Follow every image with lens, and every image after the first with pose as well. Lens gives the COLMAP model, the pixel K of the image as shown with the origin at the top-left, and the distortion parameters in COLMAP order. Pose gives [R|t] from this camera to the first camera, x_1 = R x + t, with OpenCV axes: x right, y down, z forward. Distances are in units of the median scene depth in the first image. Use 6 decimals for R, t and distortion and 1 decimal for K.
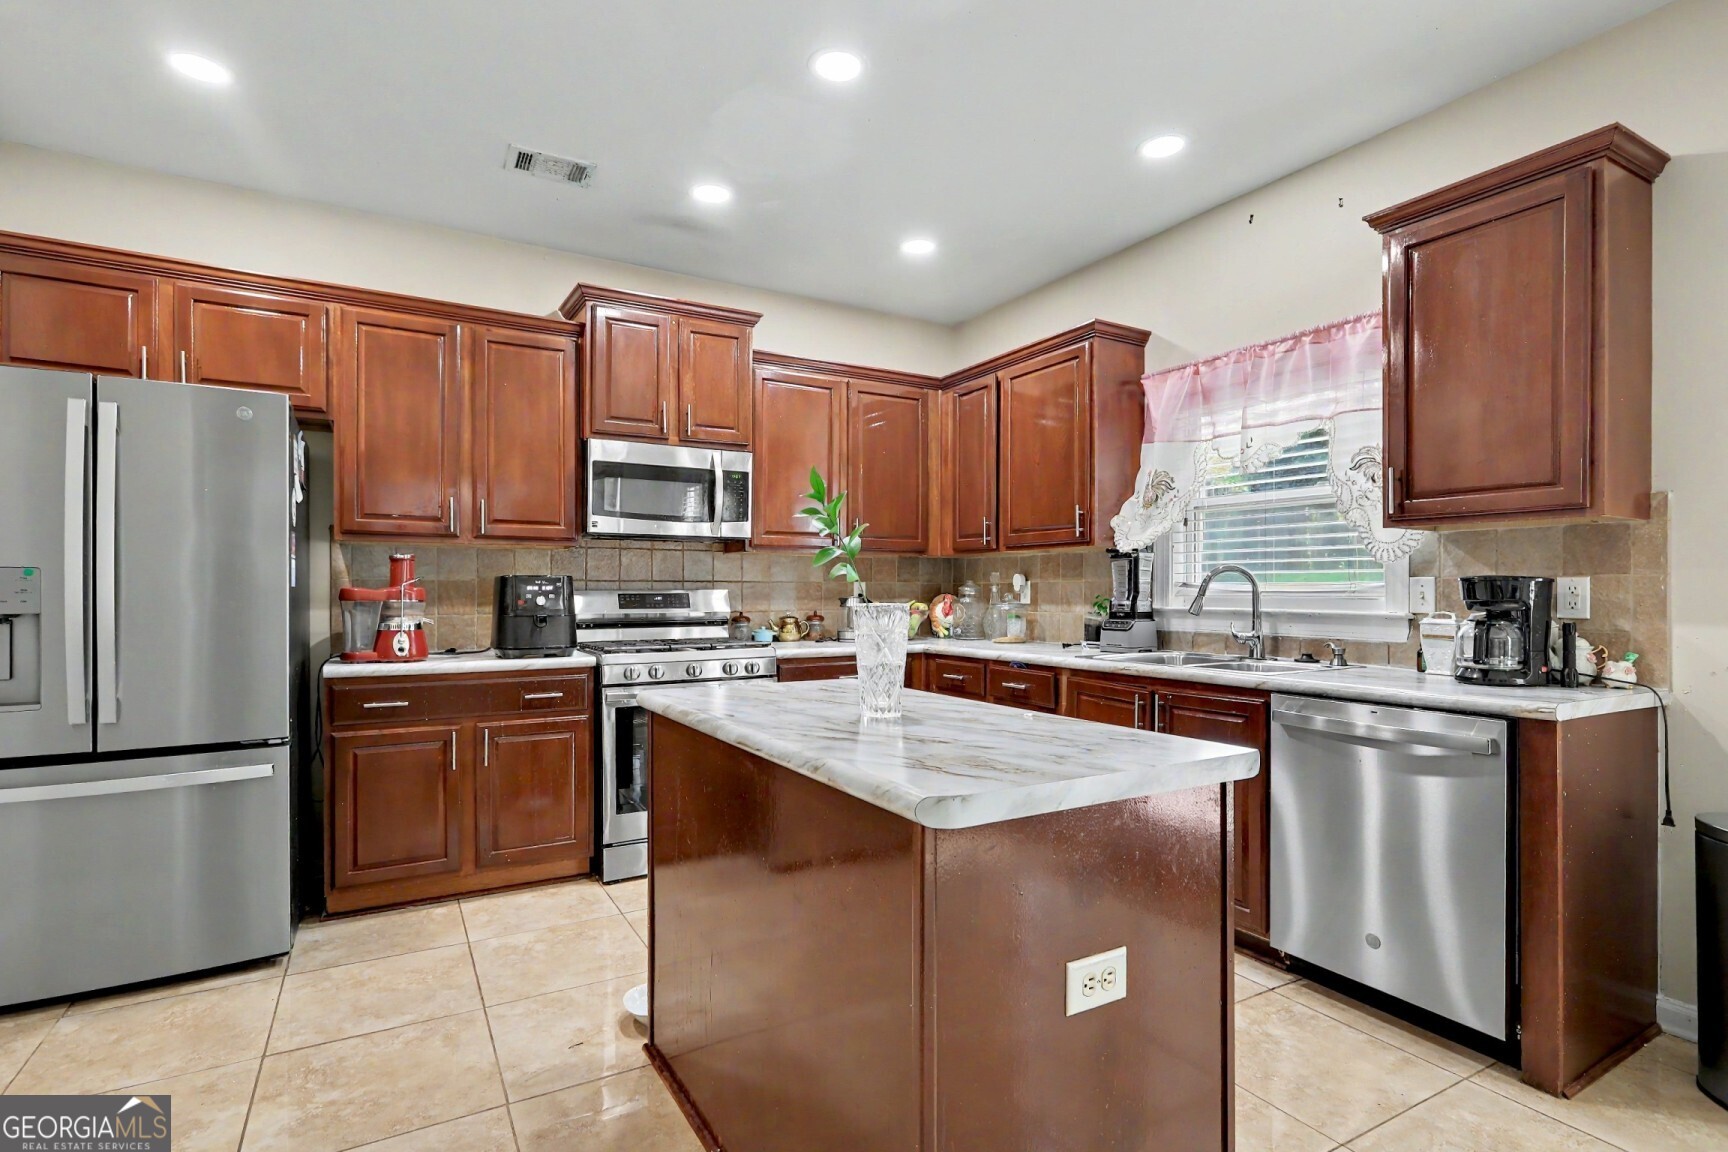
lens RADIAL K [[832.1, 0, 859.3], [0, 832.1, 579.4], [0, 0, 1]] dist [-0.000337, 0.000346]
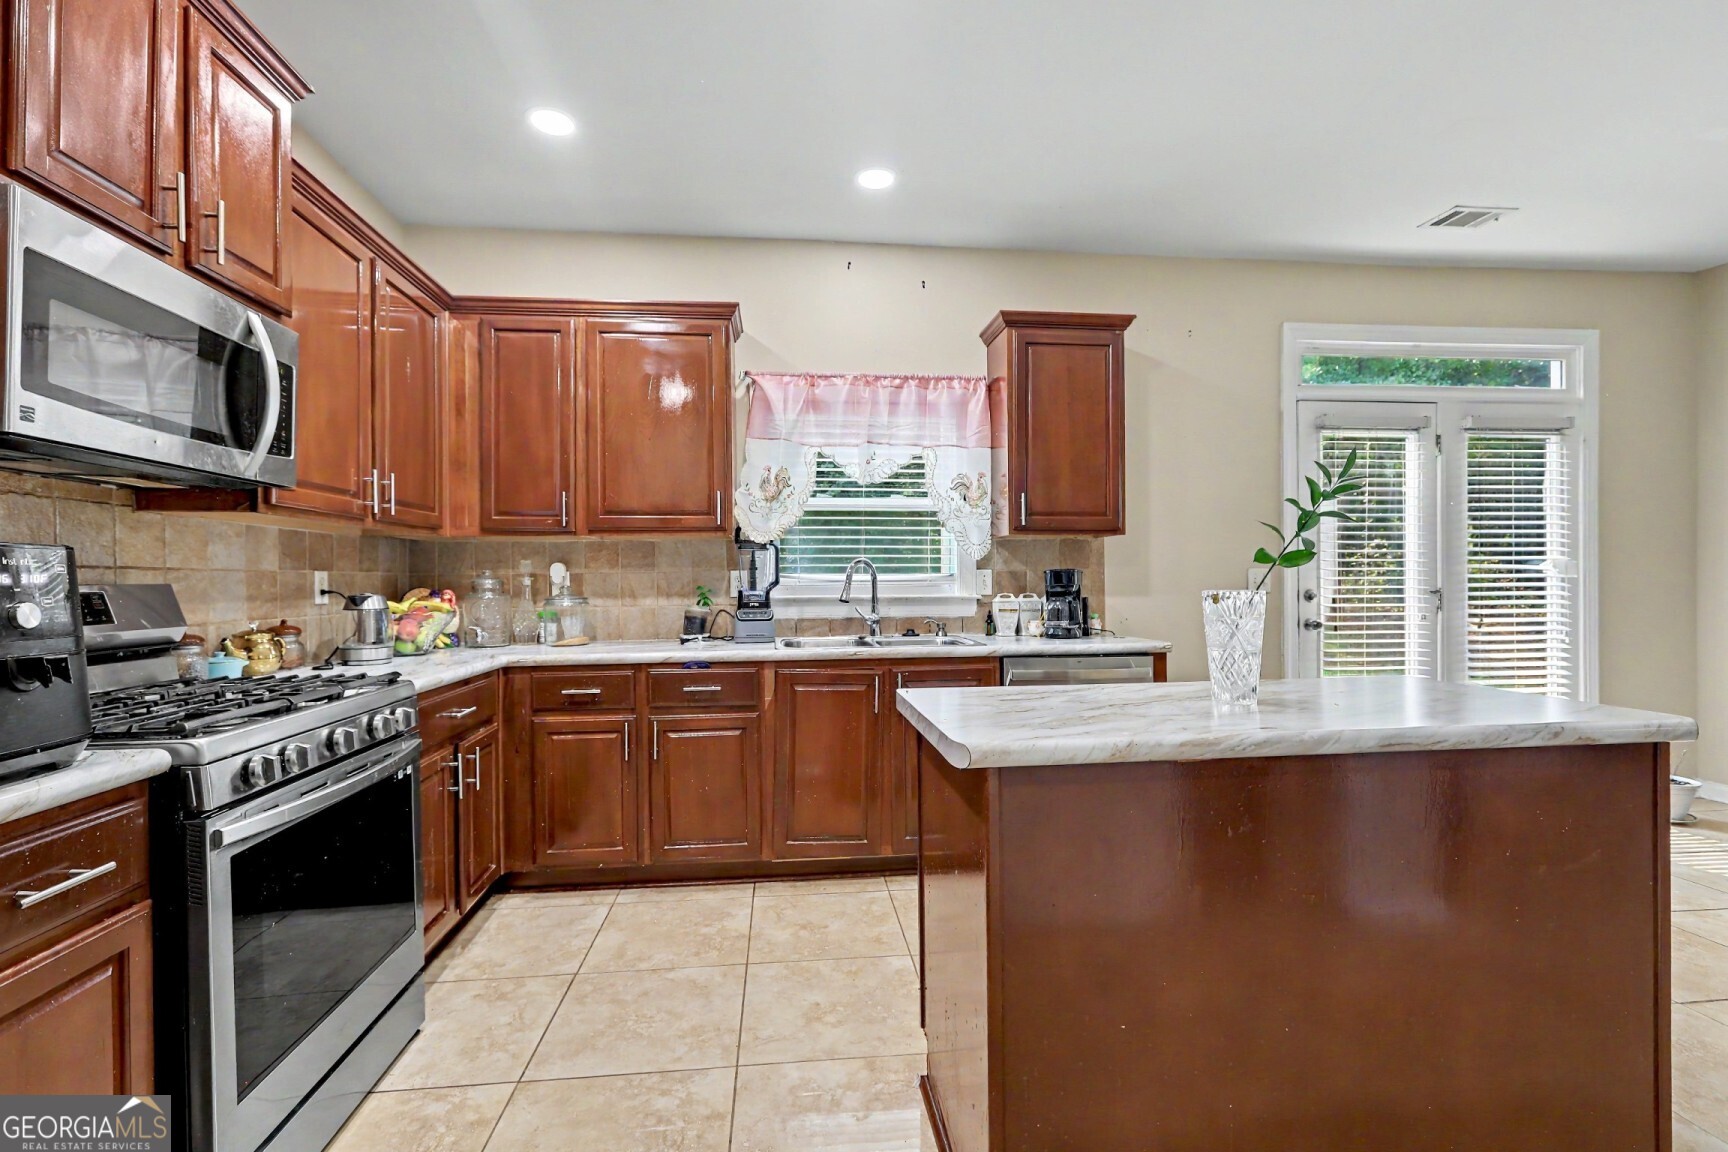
lens RADIAL K [[760.5, 0, 864.0], [0, 760.5, 576.0], [0, 0, 1]] dist [-0.003033, -0.000126]
pose [[0.412916, 0.002515, 0.910765, -0.456768], [-0.003639, 0.999993, -0.001112, 0.007666], [-0.910762, -0.002855, 0.412923, 0.487650]]
